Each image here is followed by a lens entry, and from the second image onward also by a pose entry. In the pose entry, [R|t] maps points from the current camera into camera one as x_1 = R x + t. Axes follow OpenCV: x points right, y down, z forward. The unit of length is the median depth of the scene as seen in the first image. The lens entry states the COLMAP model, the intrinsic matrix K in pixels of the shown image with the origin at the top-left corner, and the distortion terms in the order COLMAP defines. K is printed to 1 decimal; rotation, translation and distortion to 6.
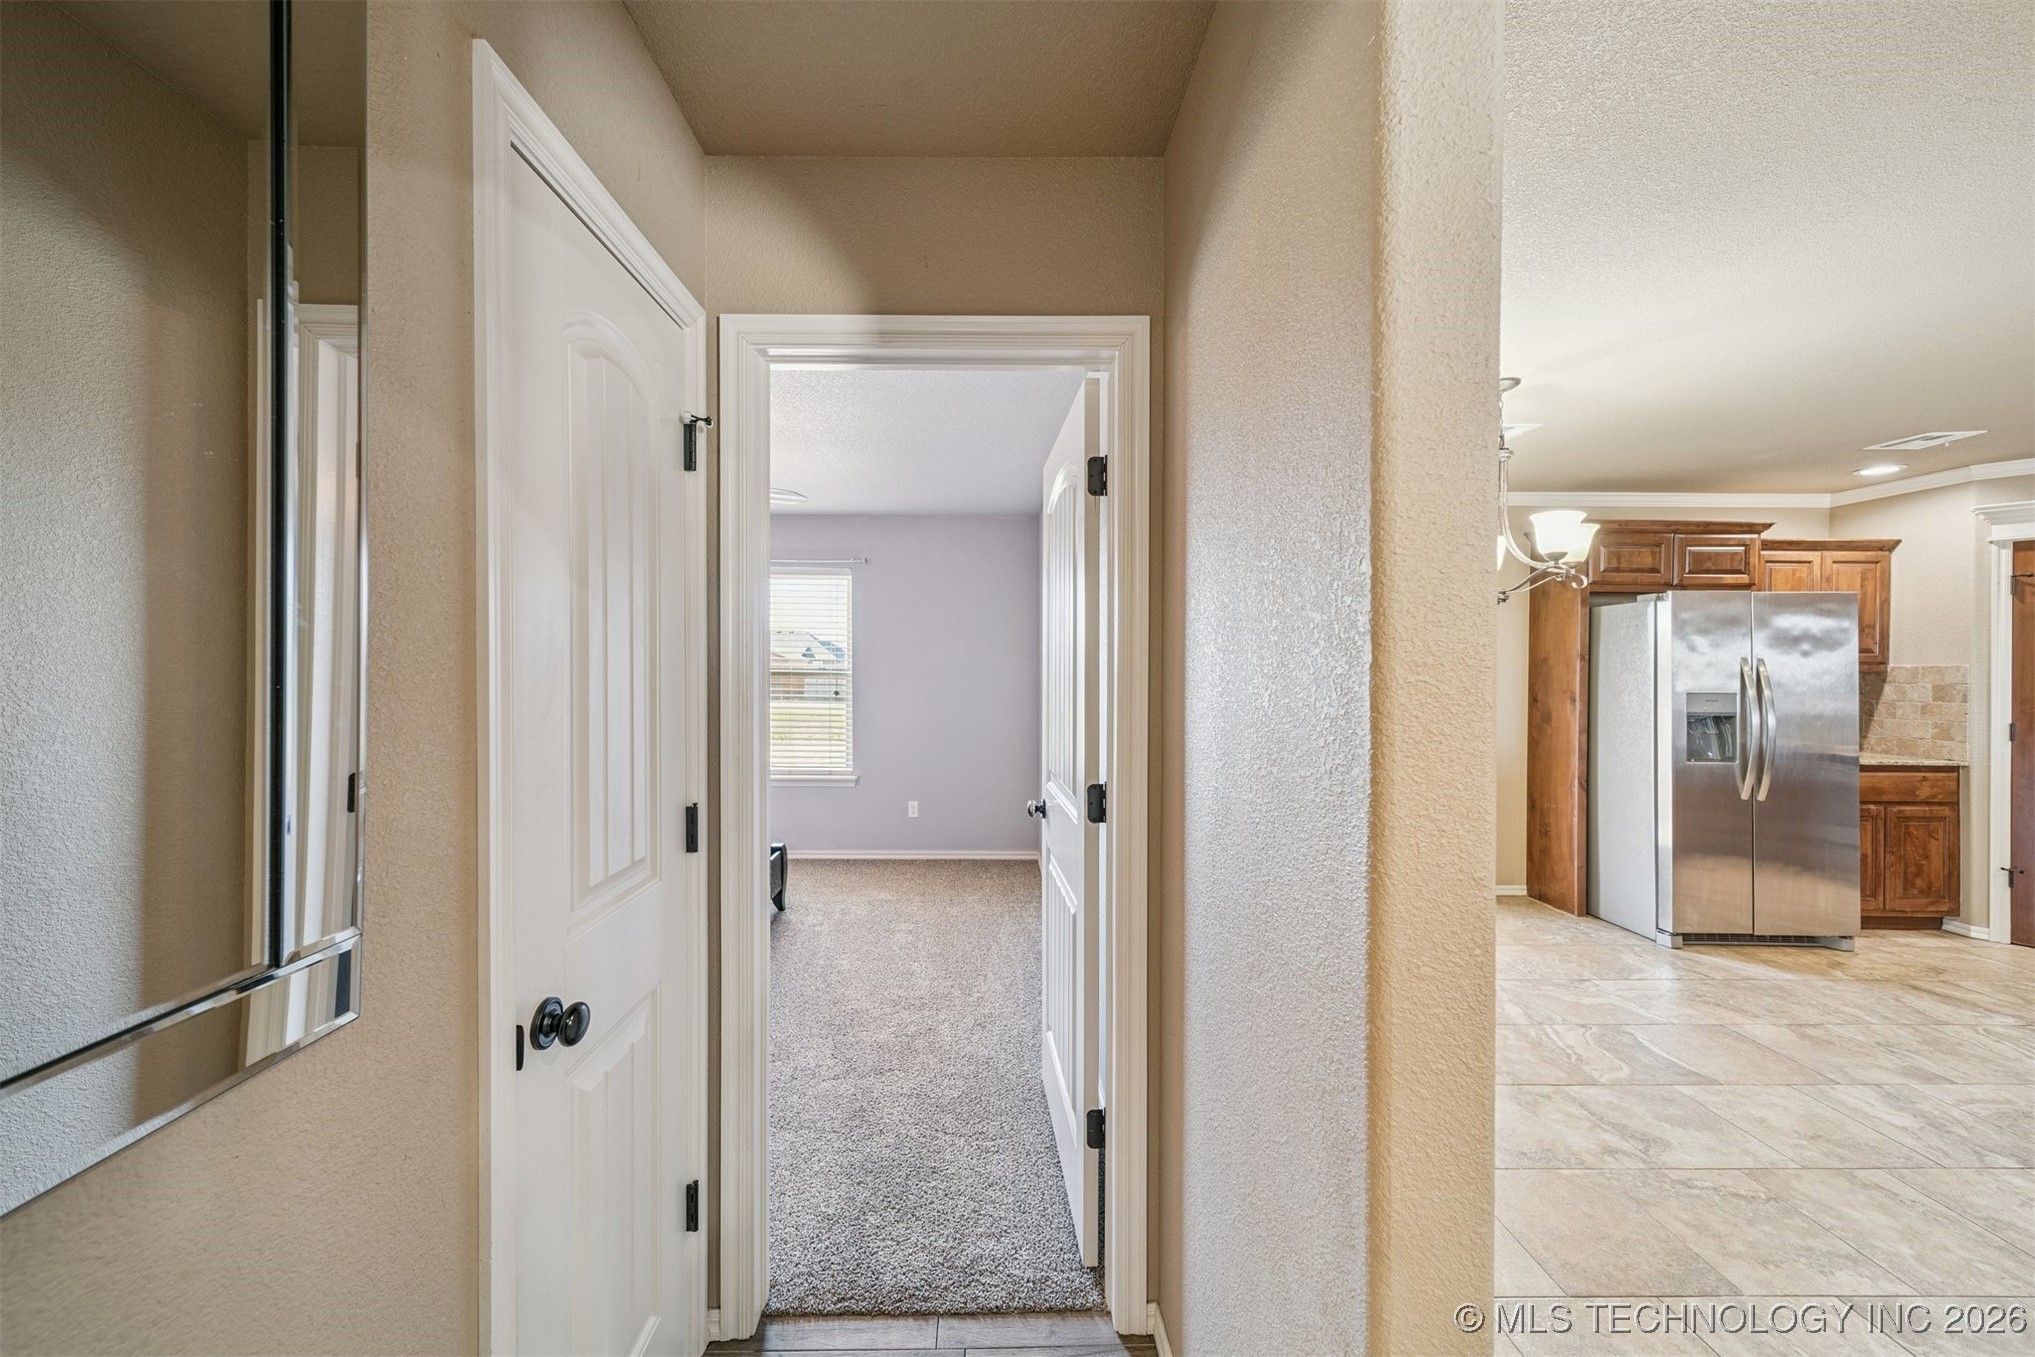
lens RADIAL K [[724.0, 0, 1000.9], [0, 724.0, 671.9], [0, 0, 1]] dist [0.008651, -0.001603]
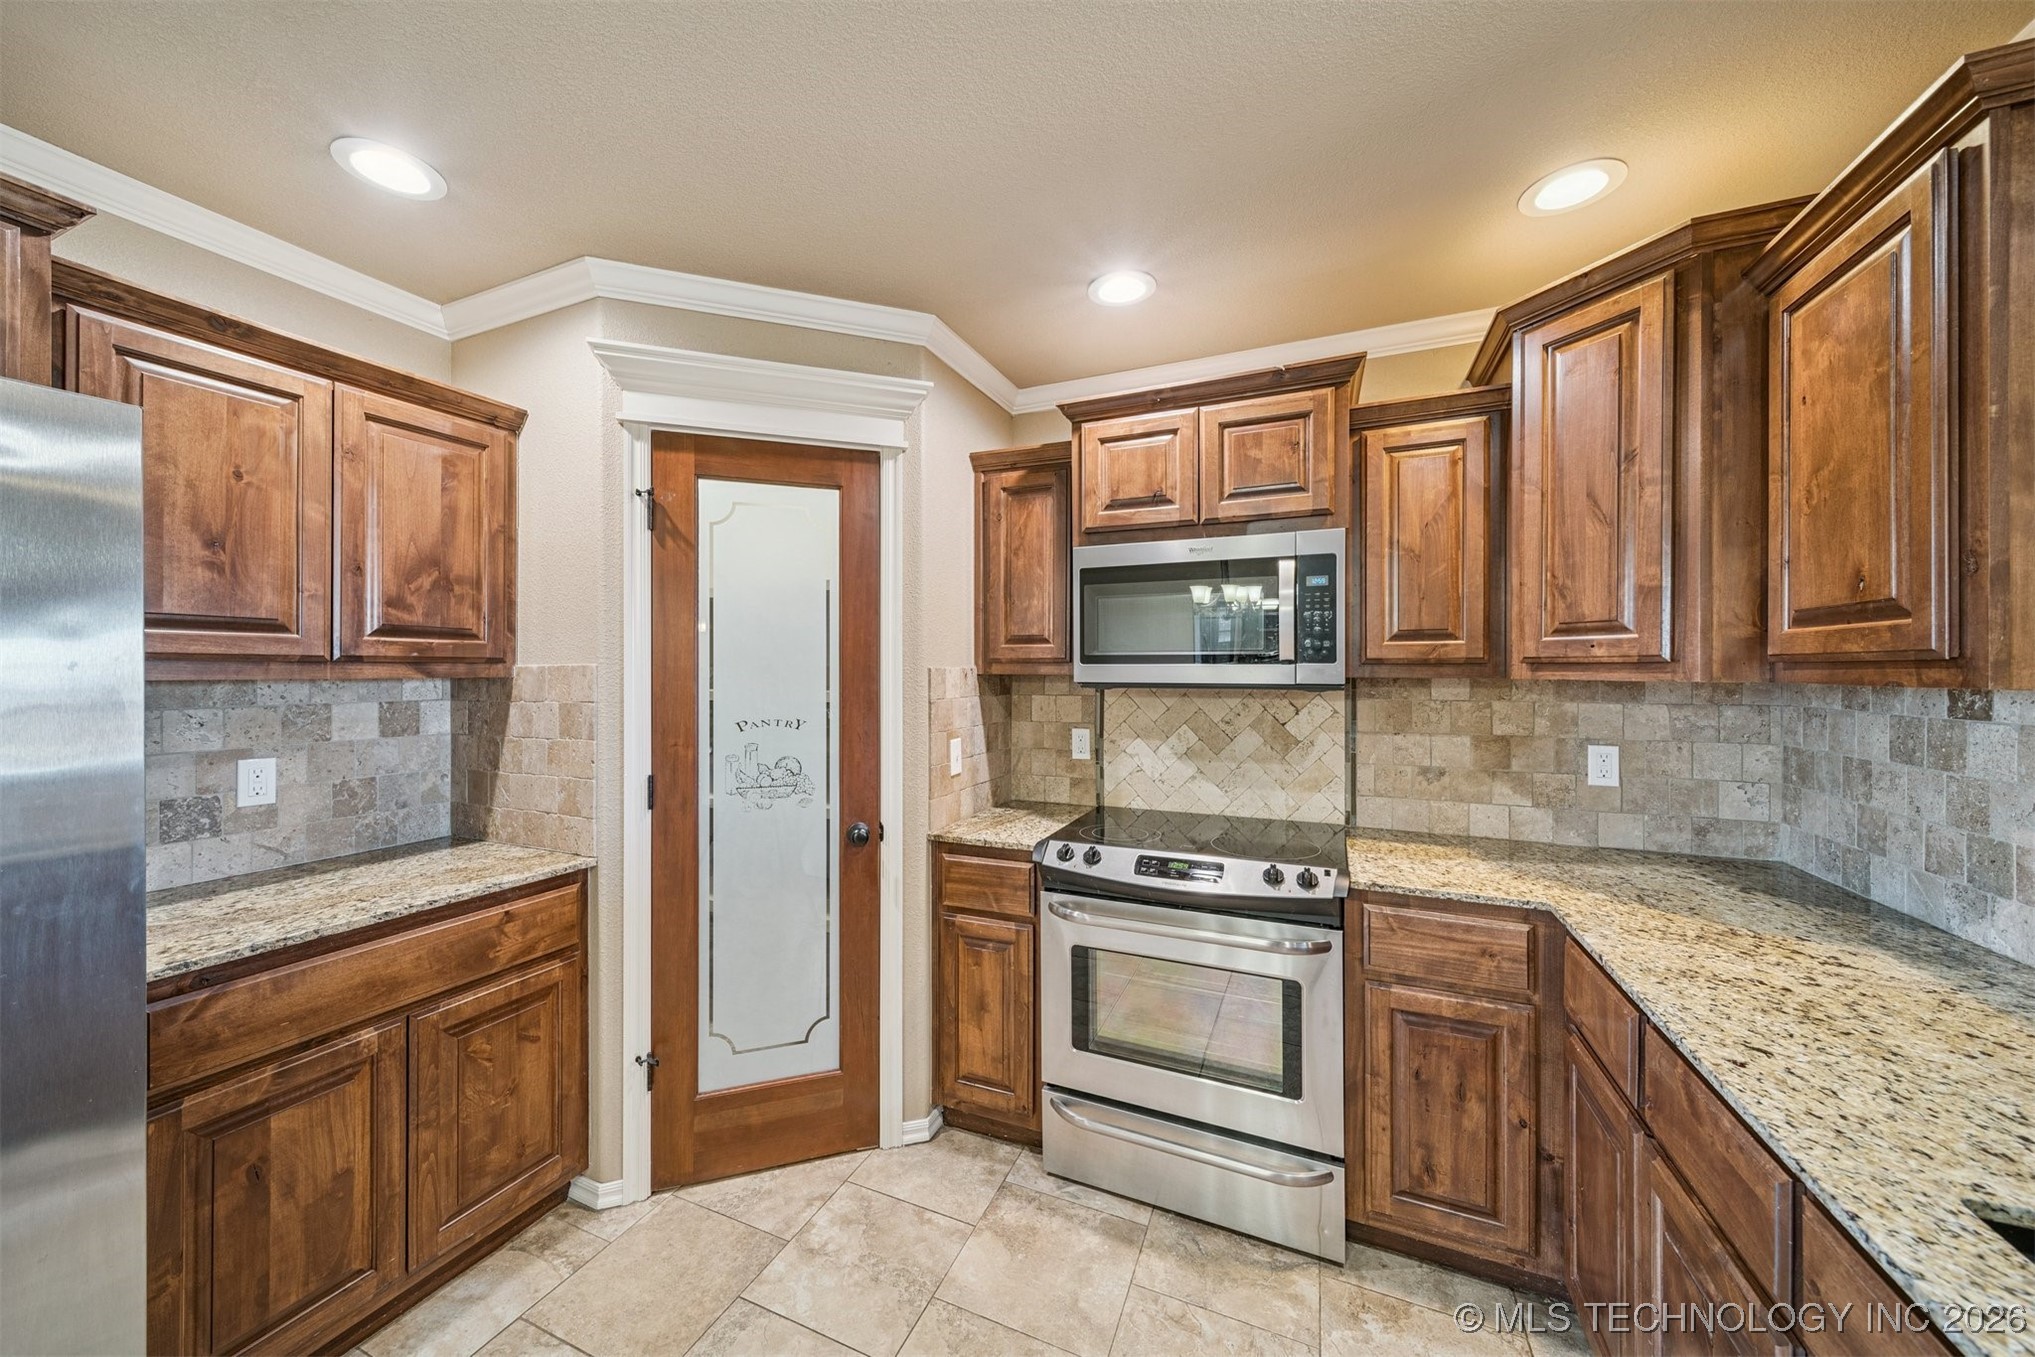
lens RADIAL K [[724.0, 0, 1009.3], [0, 724.0, 672.7], [0, 0, 1]] dist [0.008651, -0.001603]
pose [[0.419992, -0.009757, 0.907475, 1.009172], [0.001680, 0.999949, 0.009973, -0.008710], [-0.907526, -0.002664, 0.419987, 0.544436]]
